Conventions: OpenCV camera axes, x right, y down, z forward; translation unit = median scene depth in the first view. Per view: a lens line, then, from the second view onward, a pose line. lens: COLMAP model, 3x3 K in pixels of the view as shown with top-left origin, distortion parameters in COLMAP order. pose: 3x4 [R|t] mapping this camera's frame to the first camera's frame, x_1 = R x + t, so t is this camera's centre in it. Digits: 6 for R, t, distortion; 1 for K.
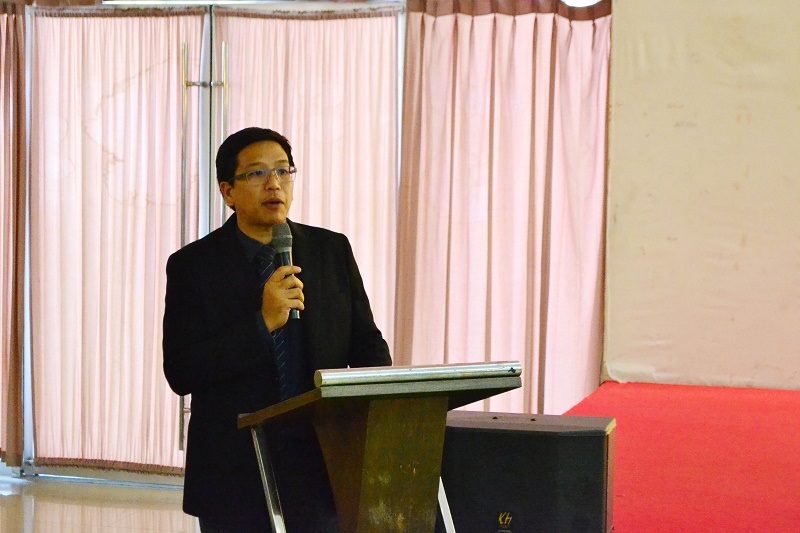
lens RADIAL K [[2238.1, 0, 400.0], [0, 2238.1, 266.5], [0, 0, 1]] dist [0.383957, 1.043866]
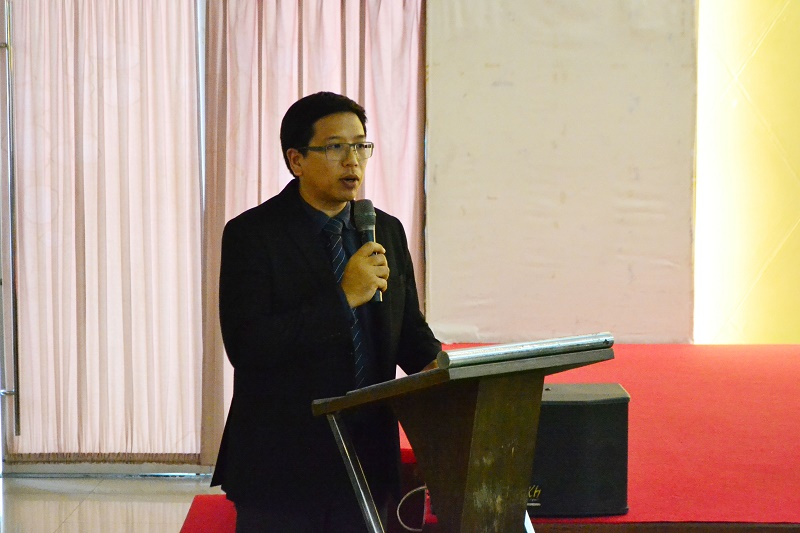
lens RADIAL K [[2238.1, 0, 400.0], [0, 2238.1, 266.5], [0, 0, 1]] dist [0.383957, 1.043866]
pose [[0.977859, -0.033434, 0.206576, -0.125671], [0.029167, 0.999294, 0.023665, -0.006694], [-0.207221, -0.017116, 0.978144, 0.032997]]
